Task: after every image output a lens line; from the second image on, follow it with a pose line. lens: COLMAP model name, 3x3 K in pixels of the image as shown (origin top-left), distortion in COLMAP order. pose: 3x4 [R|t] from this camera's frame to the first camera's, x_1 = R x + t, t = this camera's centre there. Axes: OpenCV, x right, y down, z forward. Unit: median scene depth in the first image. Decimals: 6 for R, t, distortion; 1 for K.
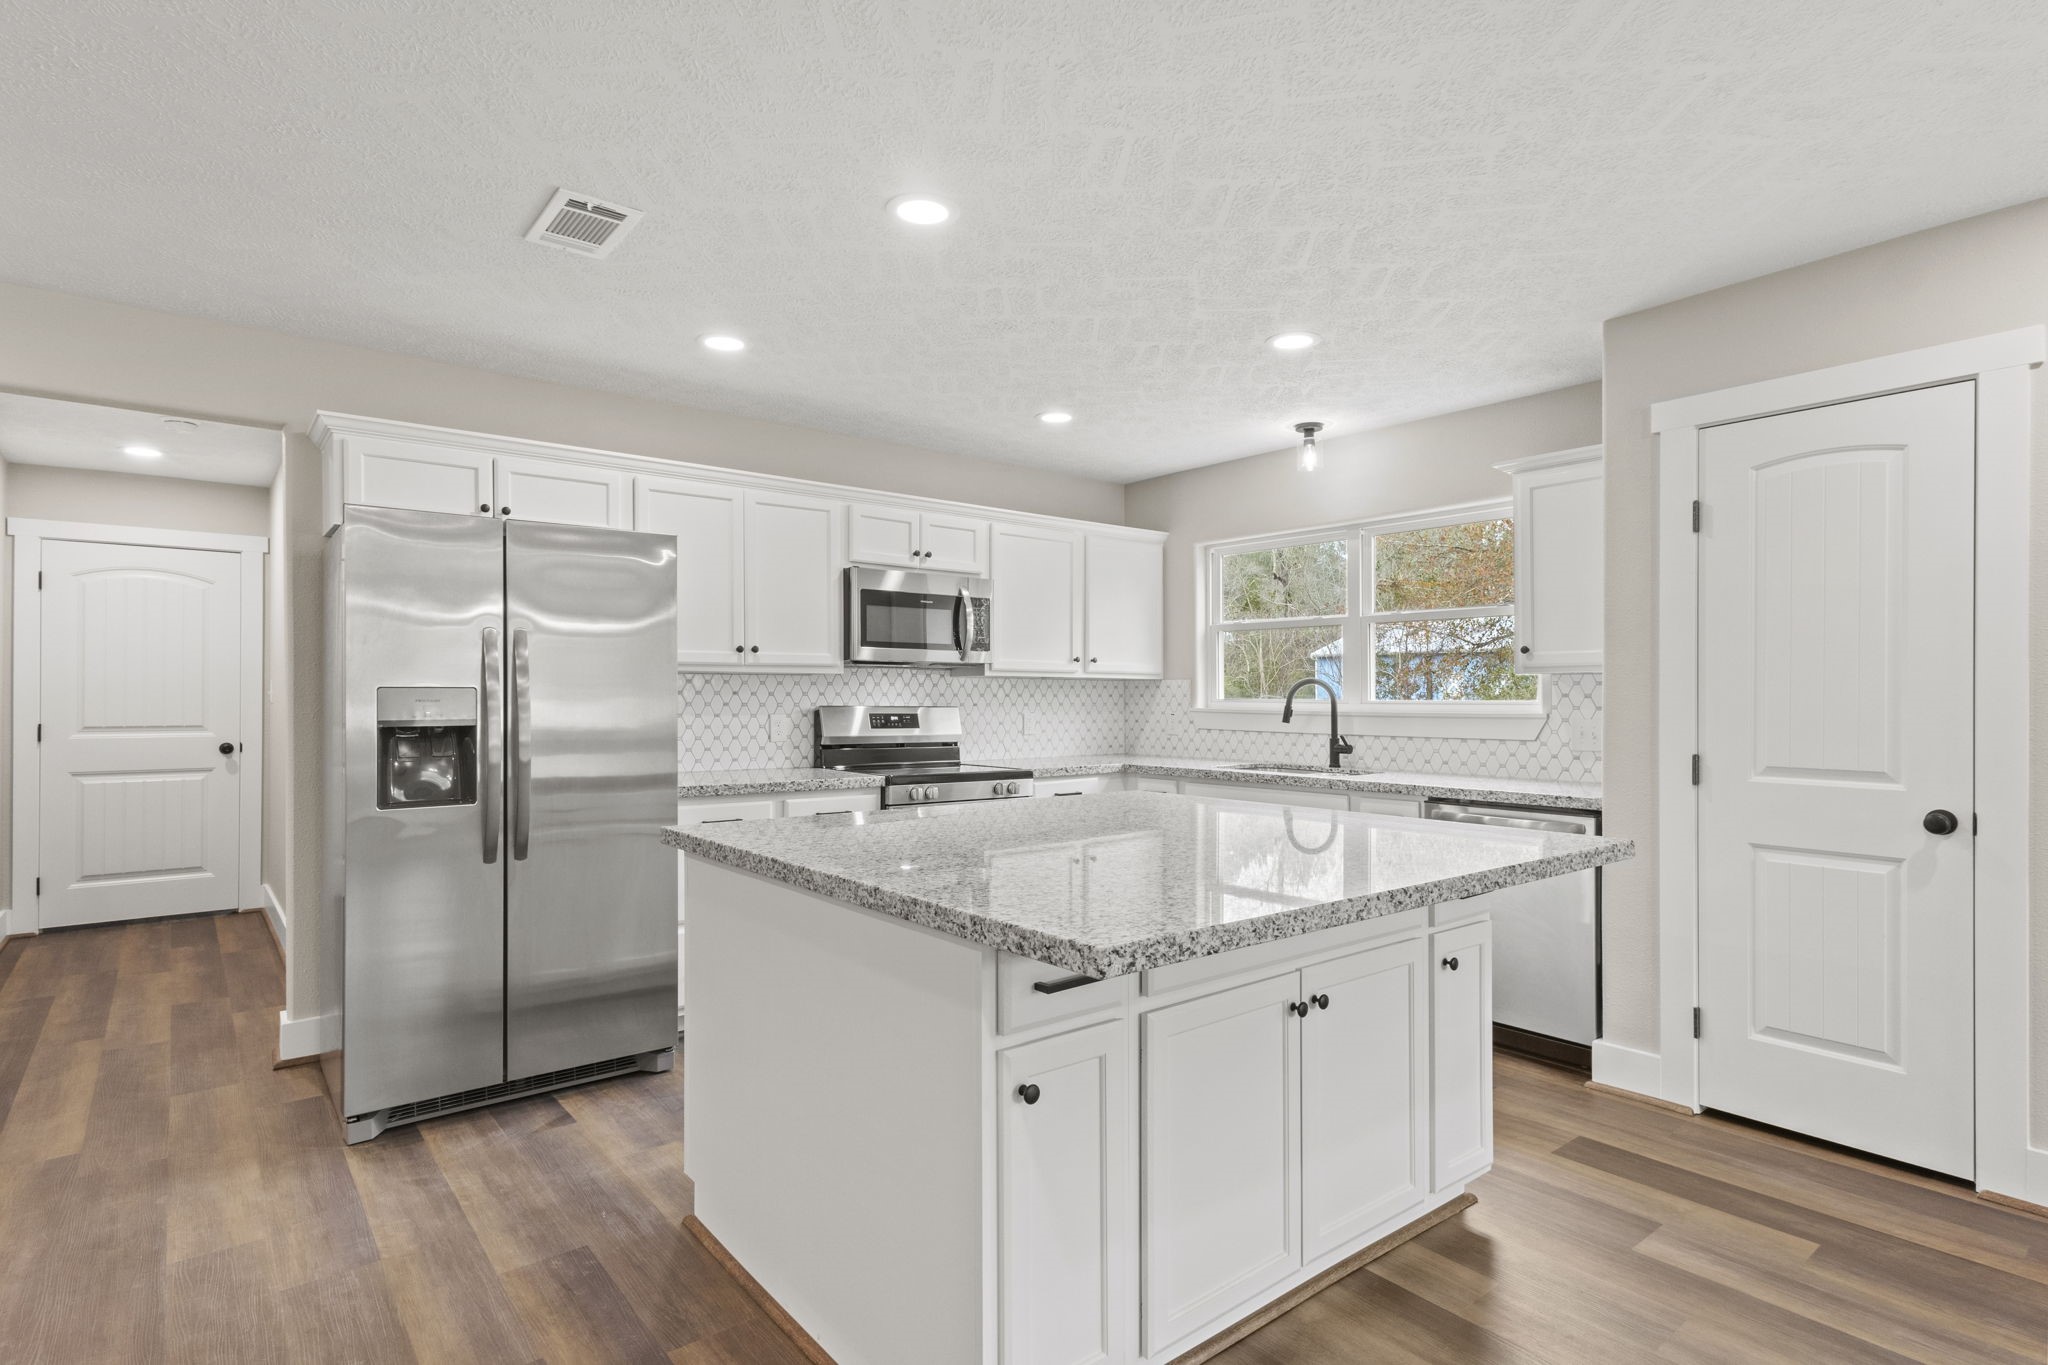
lens RADIAL K [[1043.0, 0, 1027.3], [0, 1043.0, 691.6], [0, 0, 1]] dist [0.010725, 0.001399]
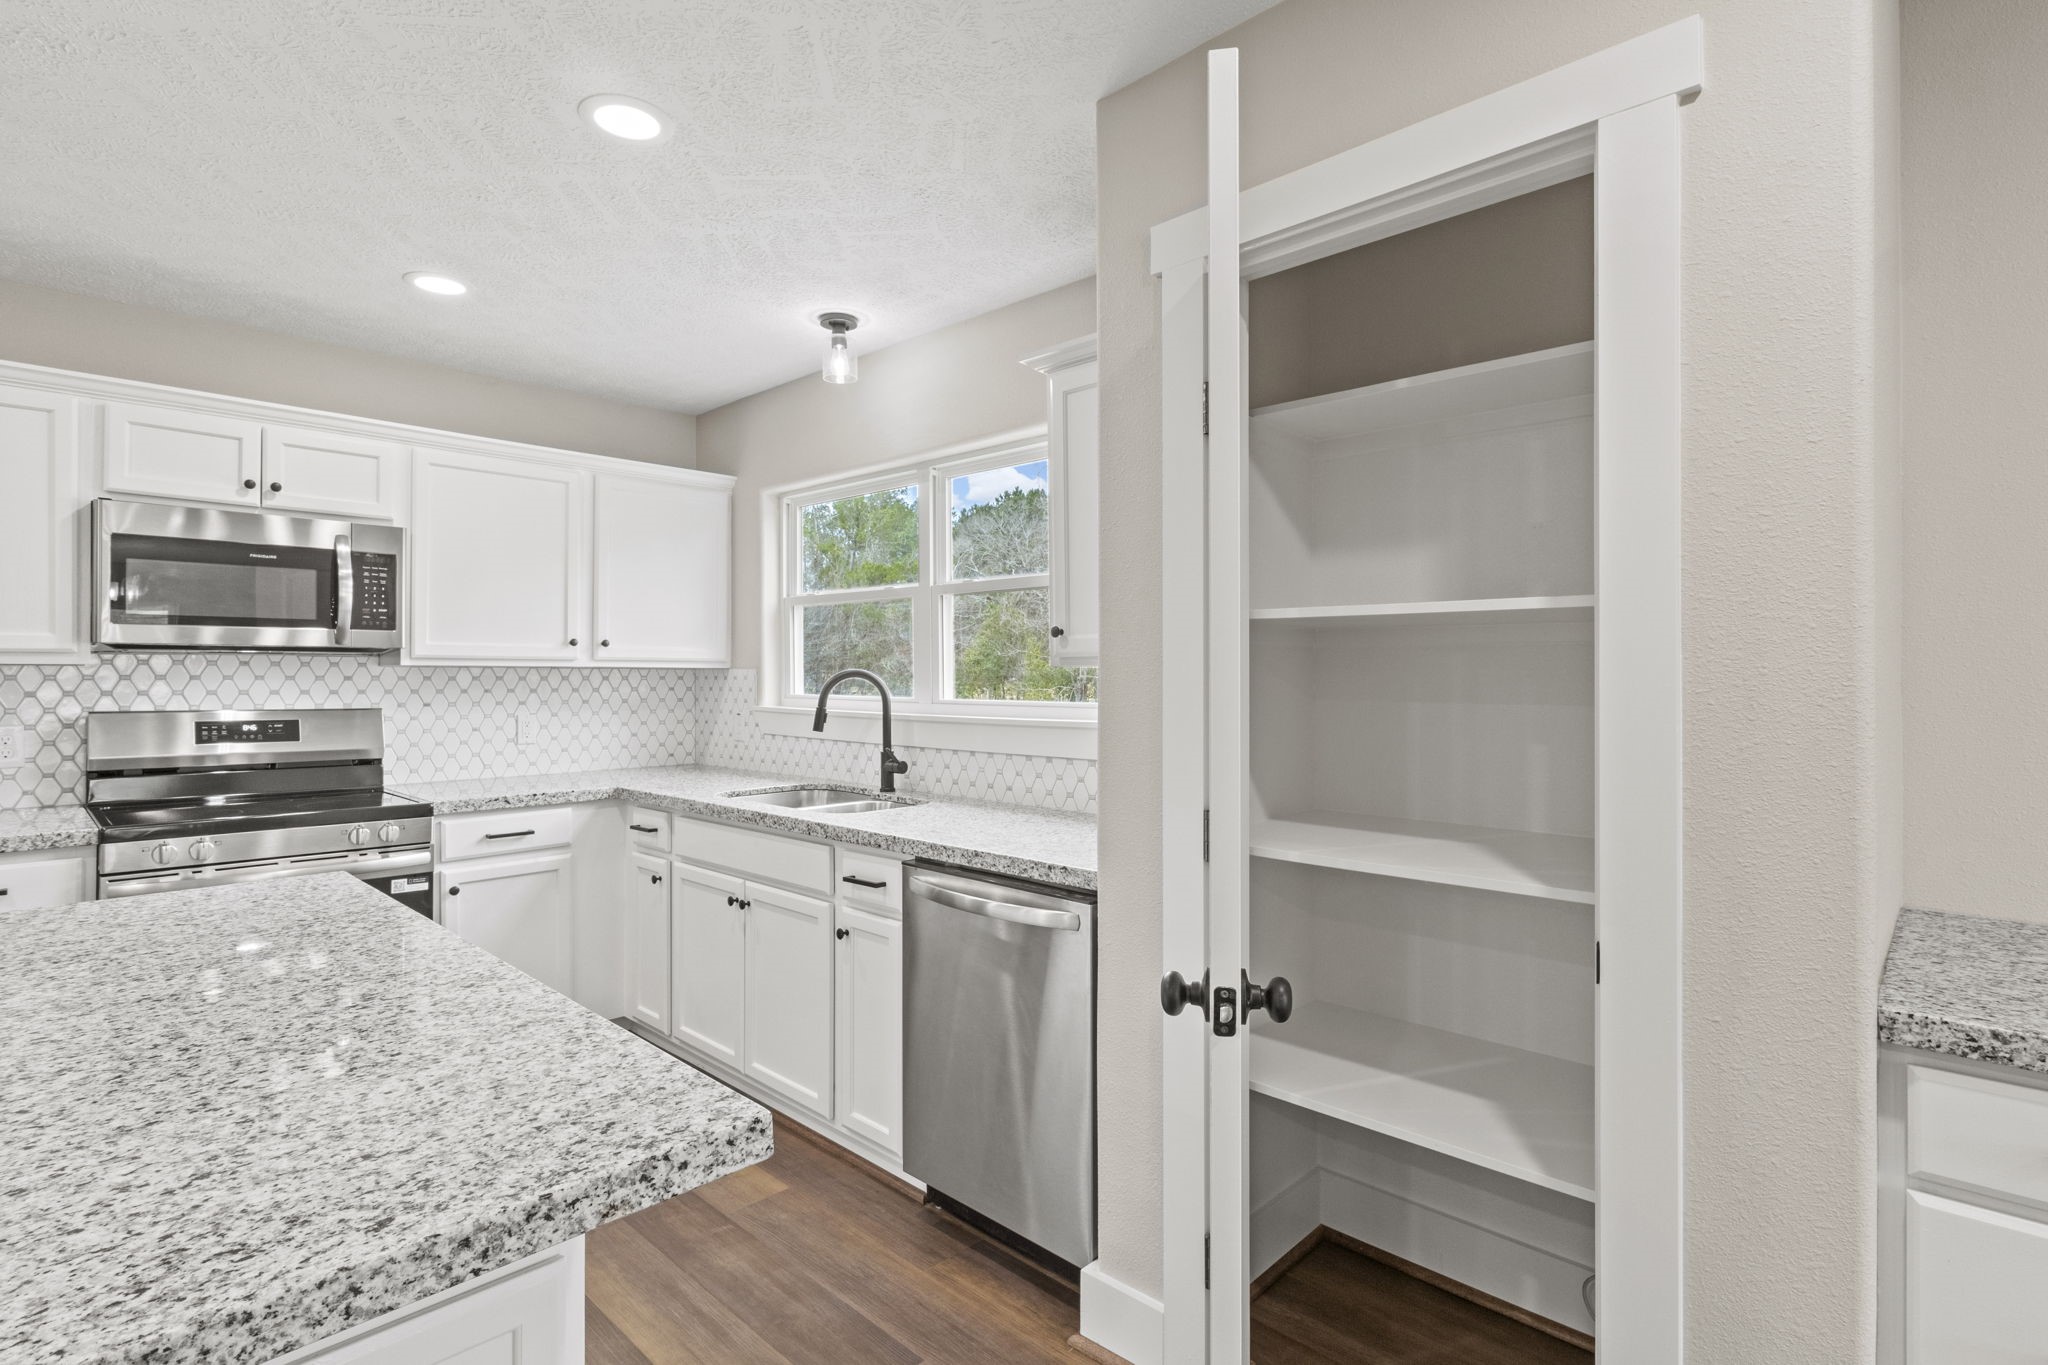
lens RADIAL K [[997.9, 0, 1024.0], [0, 997.9, 666.2], [0, 0, 1]] dist [0.001527, 0.001649]
pose [[0.992604, 0.000427, 0.121396, 0.303075], [-0.000054, 0.999995, -0.003081, -0.012962], [-0.121397, 0.003052, 0.992599, 0.292822]]
